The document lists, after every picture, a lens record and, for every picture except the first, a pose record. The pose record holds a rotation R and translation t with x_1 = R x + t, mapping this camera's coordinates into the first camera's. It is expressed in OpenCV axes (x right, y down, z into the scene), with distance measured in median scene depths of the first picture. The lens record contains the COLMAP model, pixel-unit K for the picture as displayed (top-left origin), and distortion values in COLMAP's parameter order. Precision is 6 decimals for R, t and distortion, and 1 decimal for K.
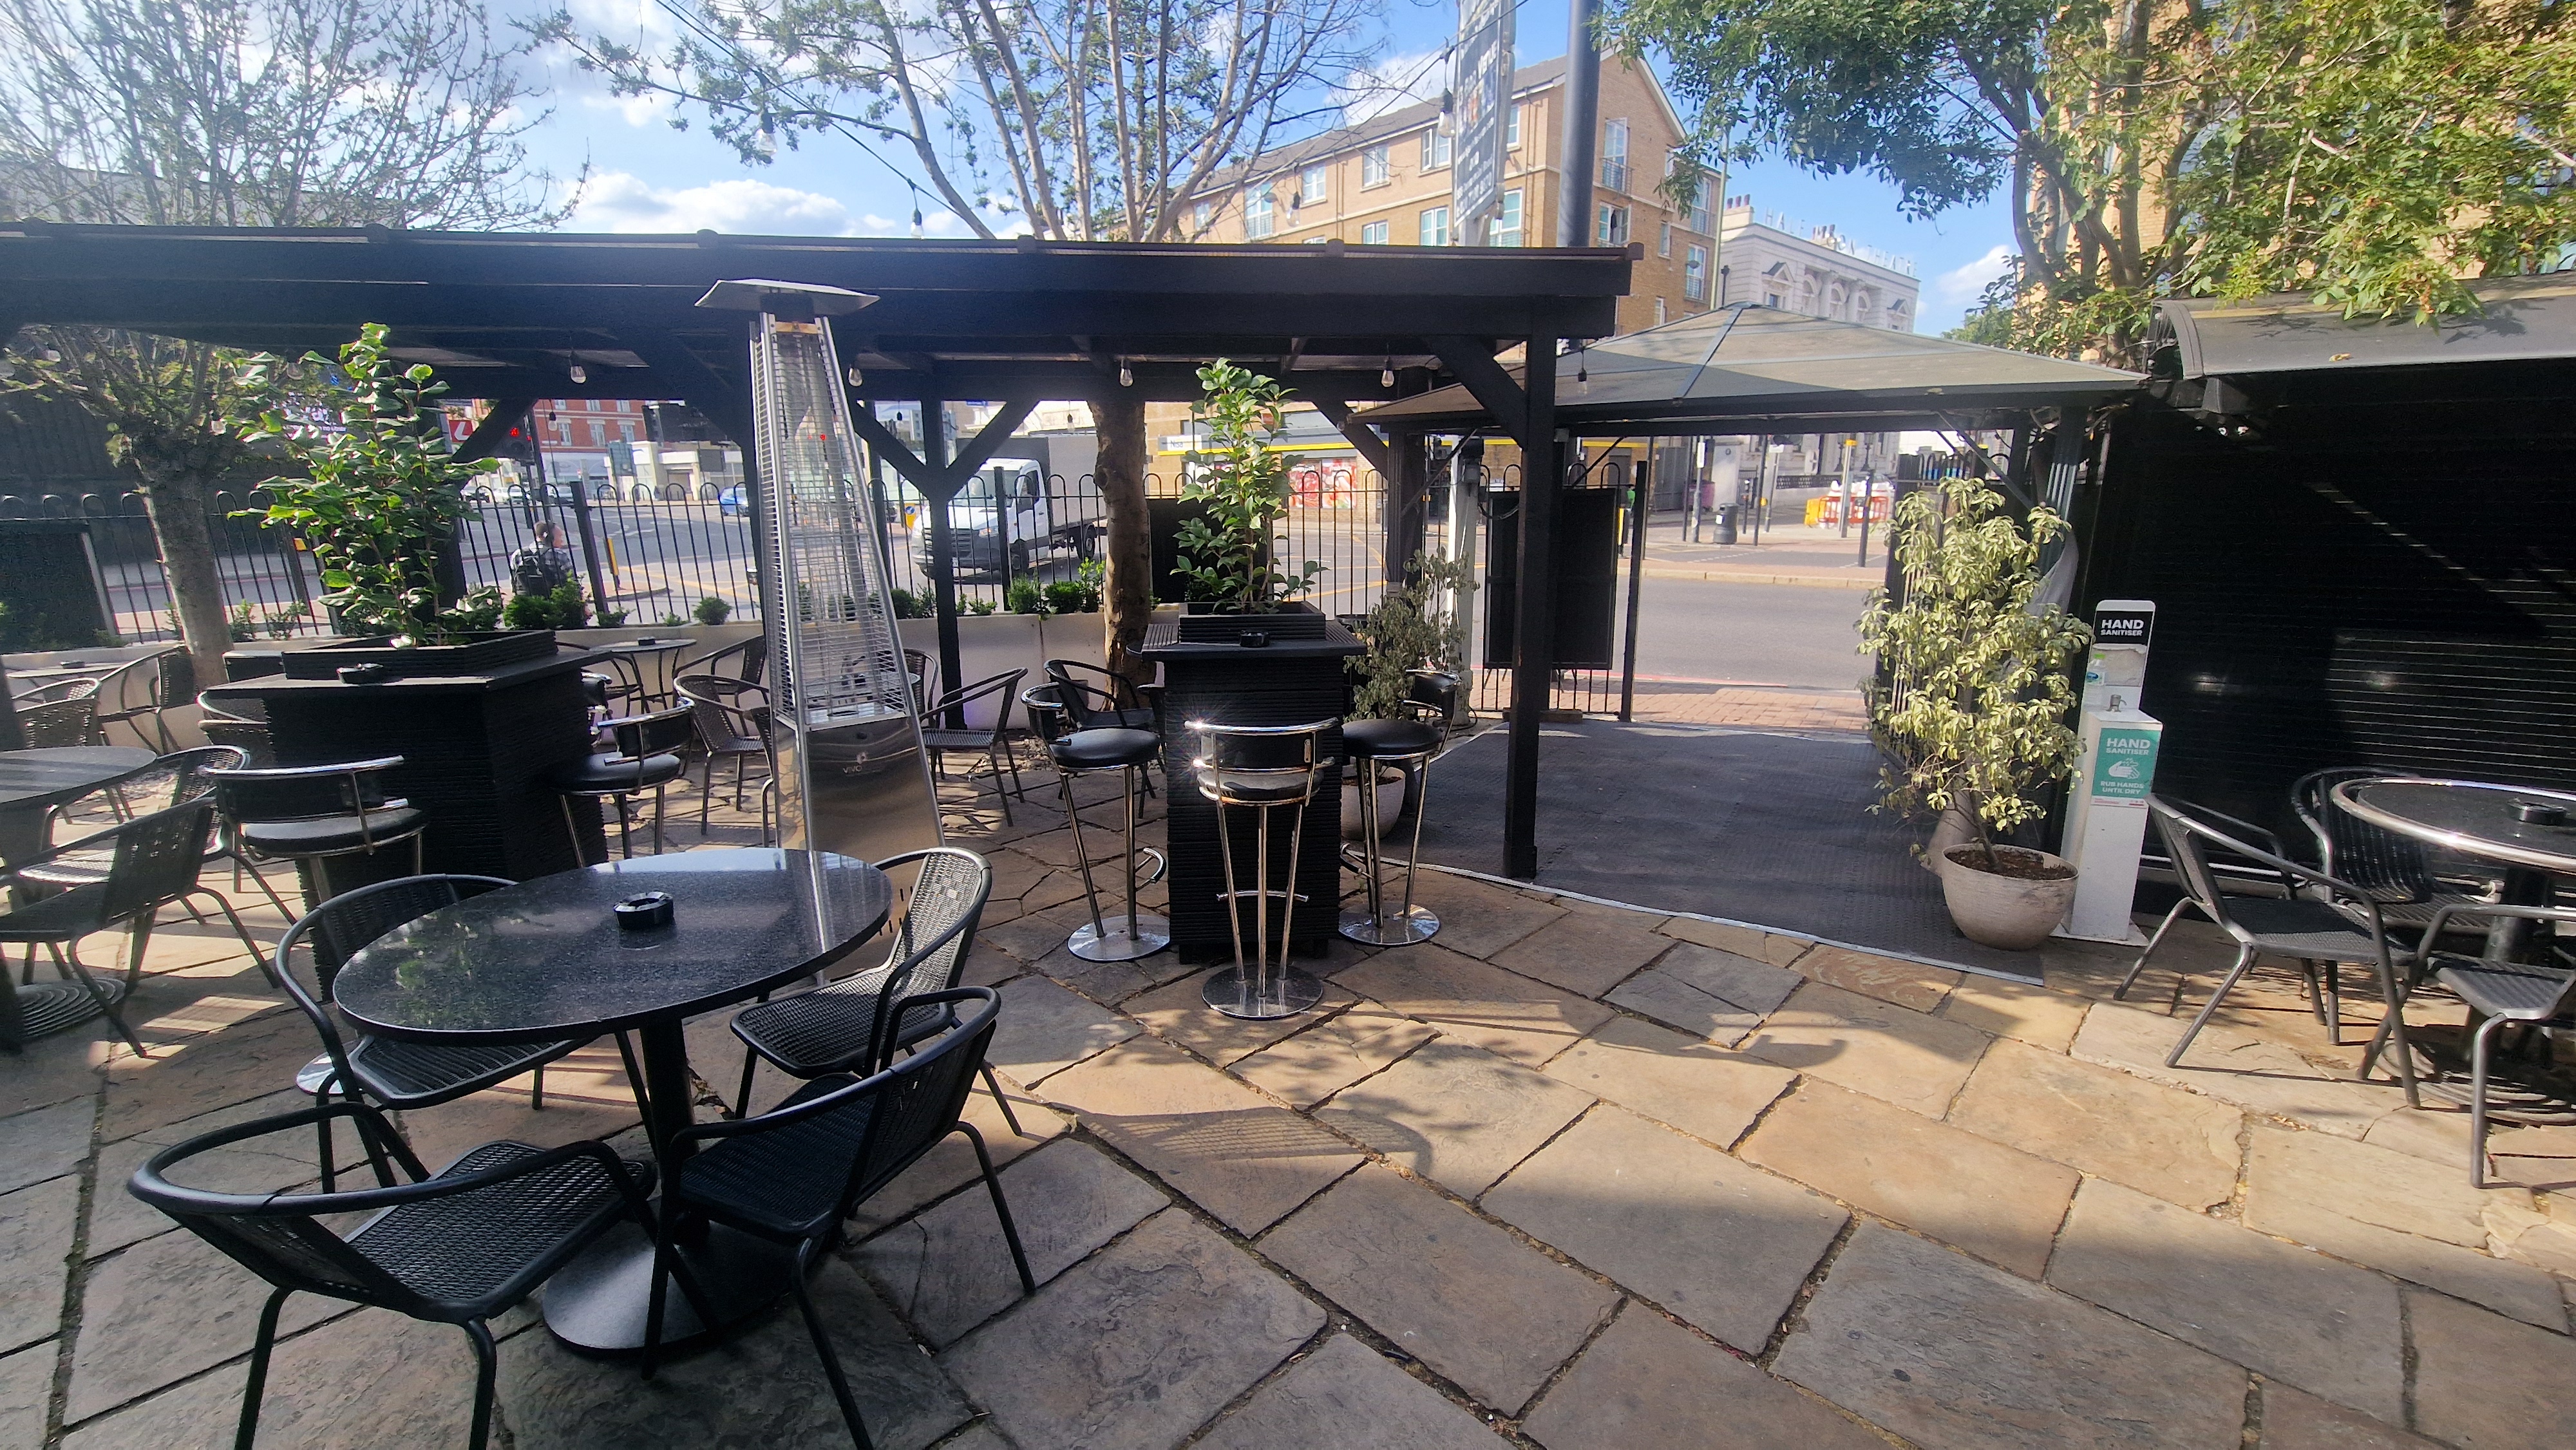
lens RADIAL K [[1057.1, 0, 1281.5], [0, 1057.1, 739.1], [0, 0, 1]] dist [-0.003268, -0.000424]
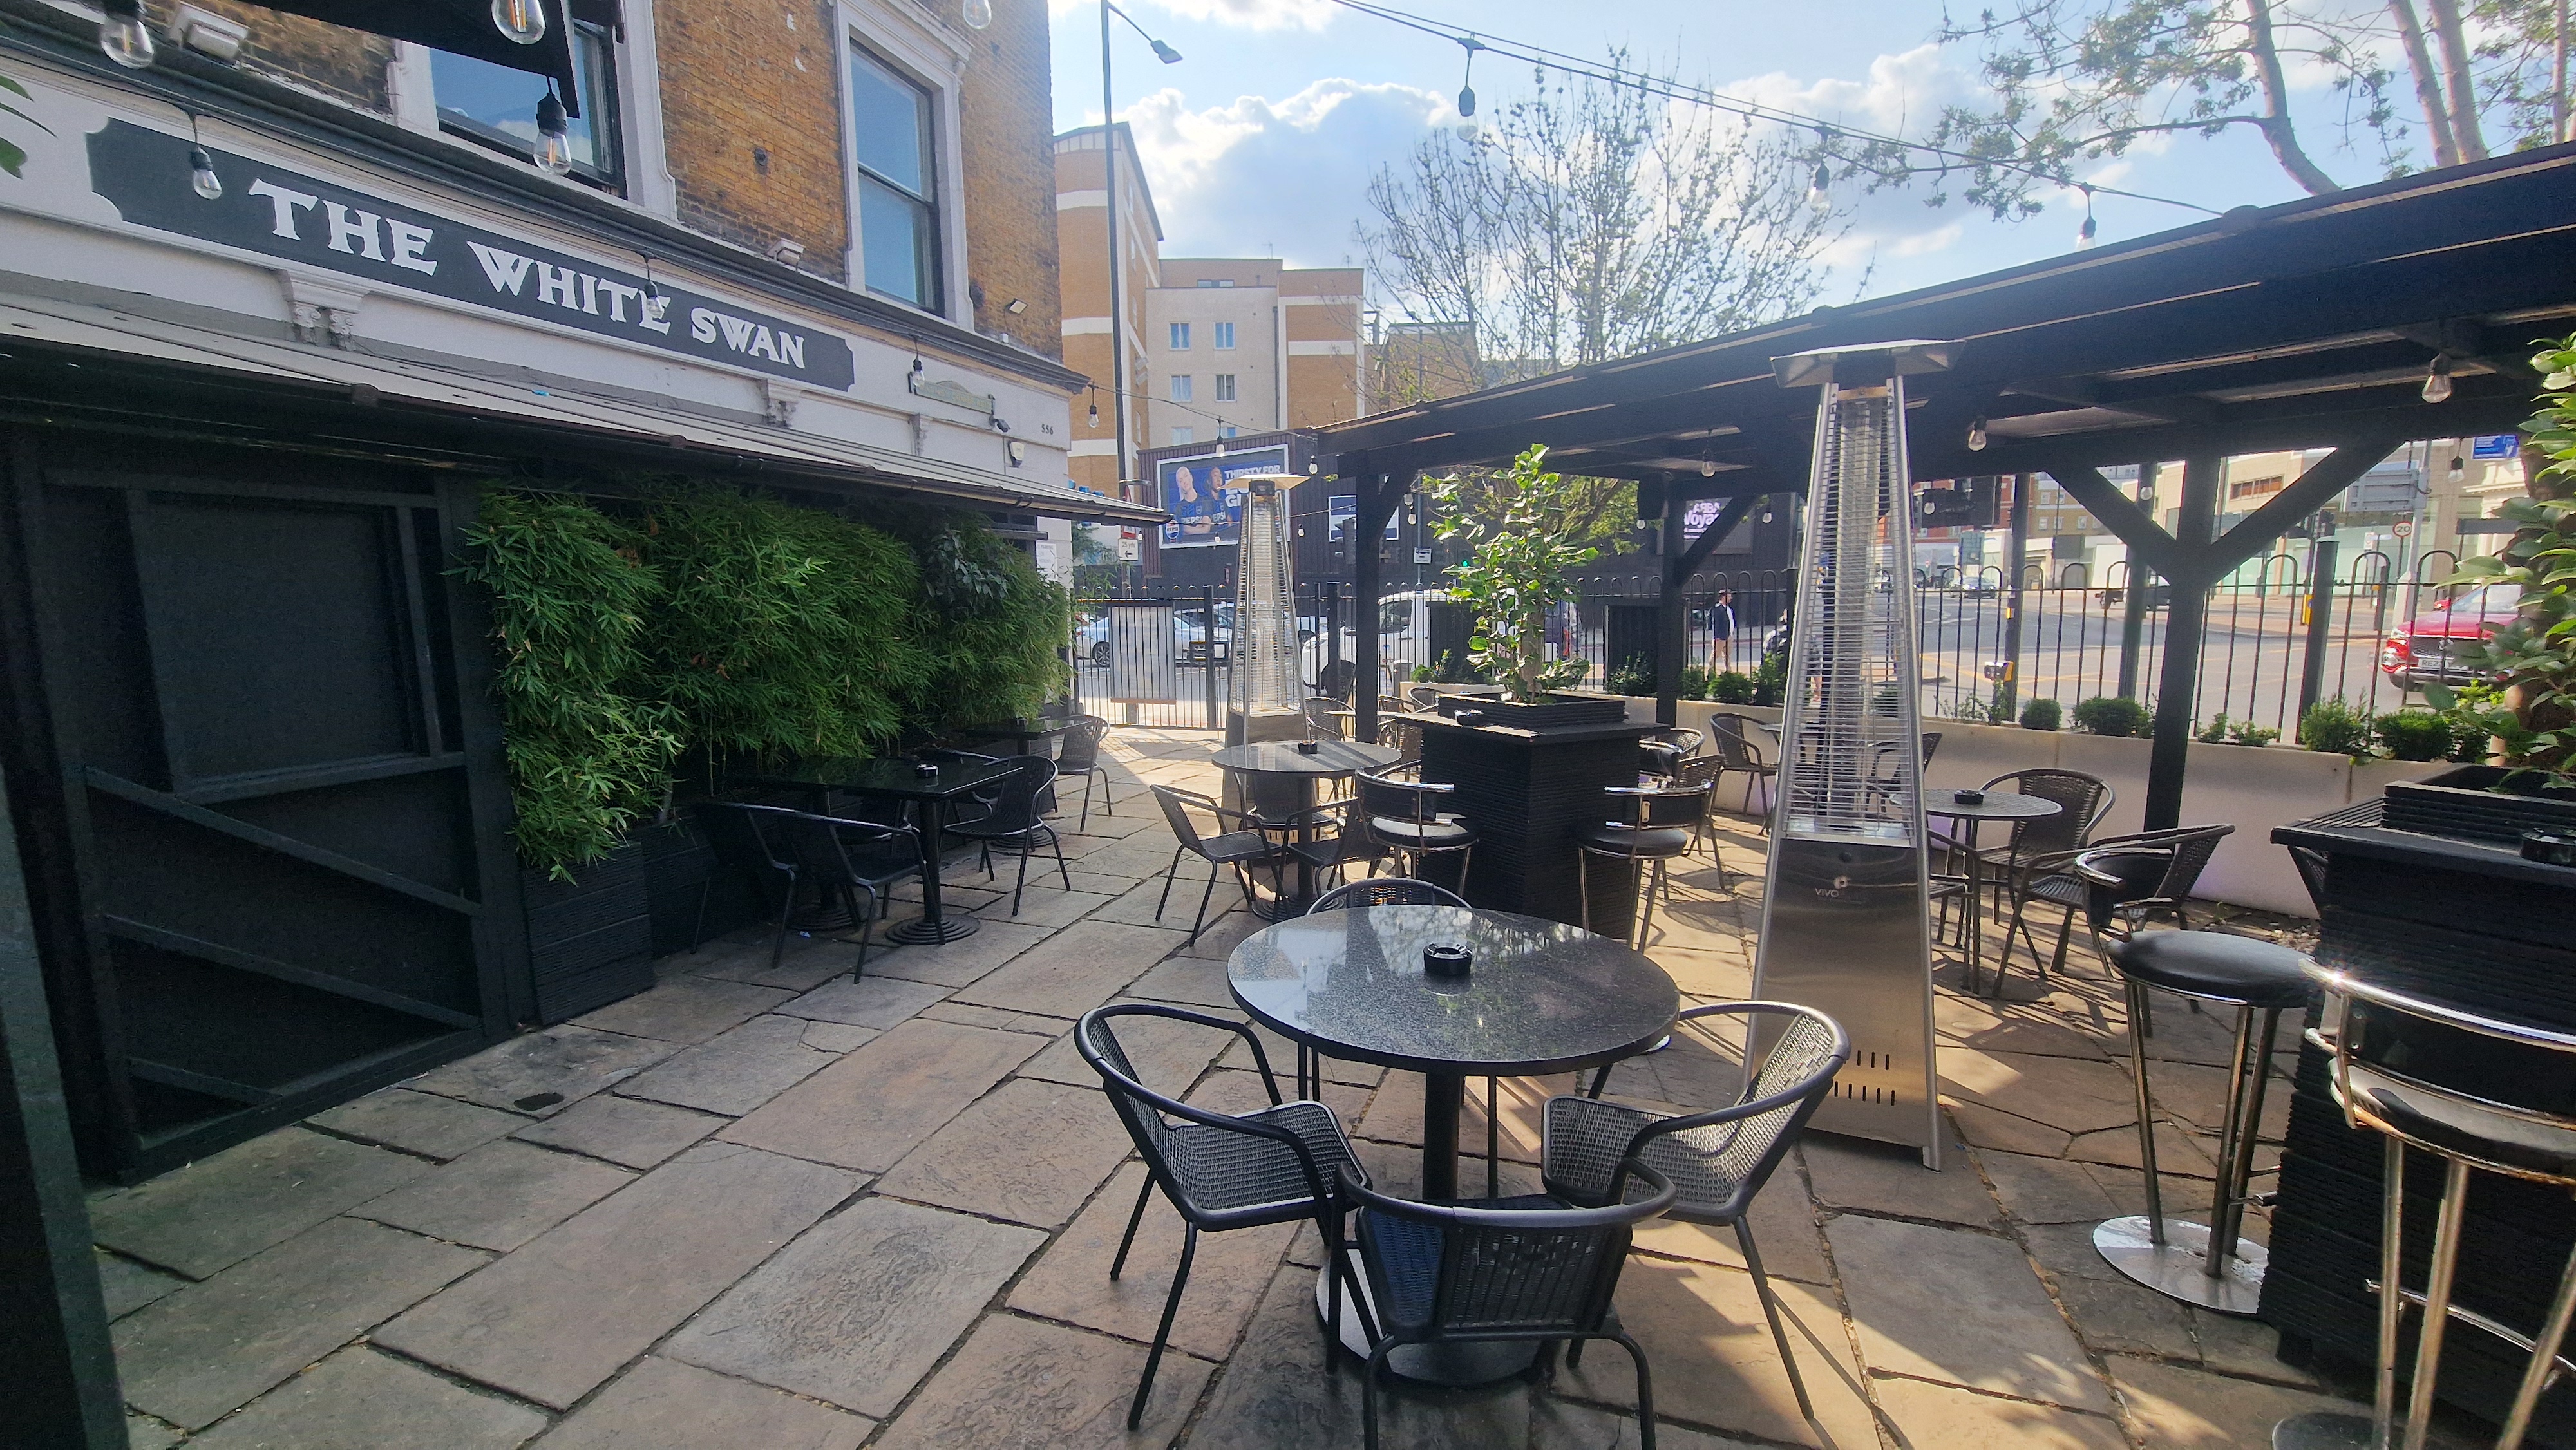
lens RADIAL K [[1057.1, 0, 1281.5], [0, 1057.1, 739.1], [0, 0, 1]] dist [-0.003268, -0.000424]
pose [[0.432045, 0.130989, -0.892289, 0.161099], [-0.202868, 0.978155, 0.045366, -0.045045], [0.878739, 0.161416, 0.449180, 0.214928]]
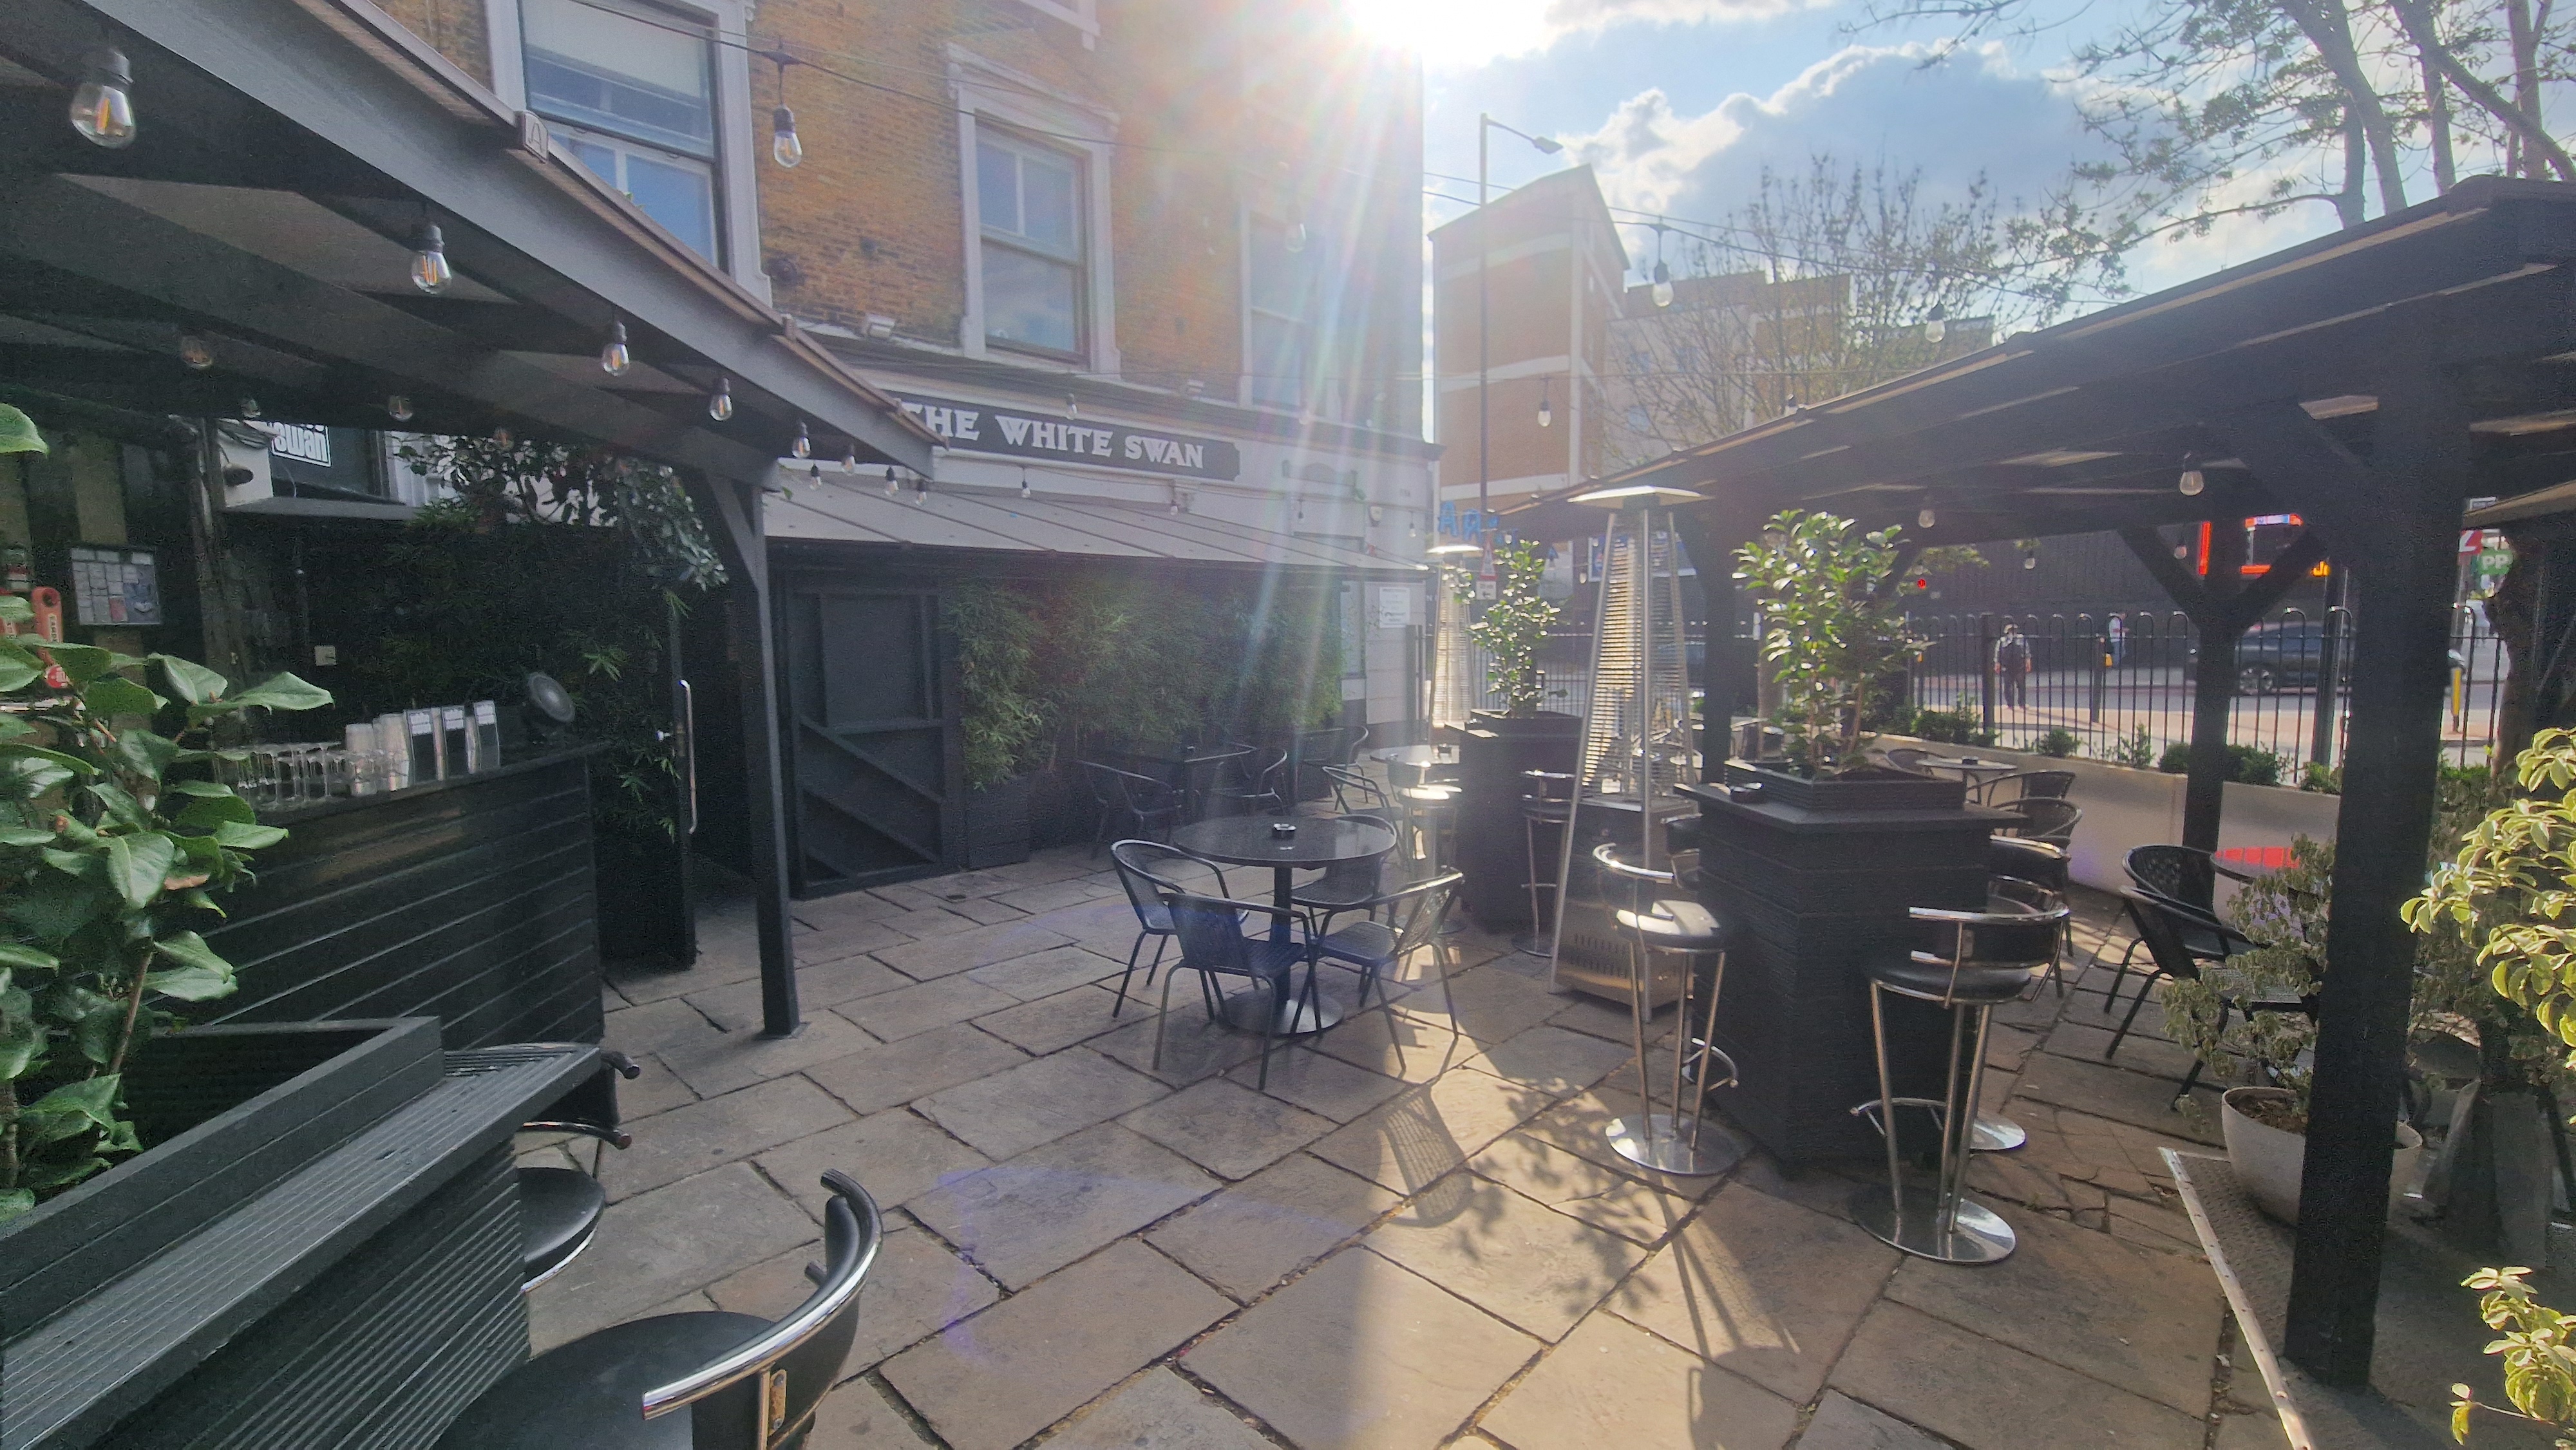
lens RADIAL K [[1073.6, 0, 1276.1], [0, 1073.6, 741.8], [0, 0, 1]] dist [-0.000772, -0.000149]
pose [[0.001477, 0.118451, -0.992959, 0.993204], [-0.222944, 0.968007, 0.115143, -0.167437], [0.974830, 0.221204, 0.027838, 0.576998]]
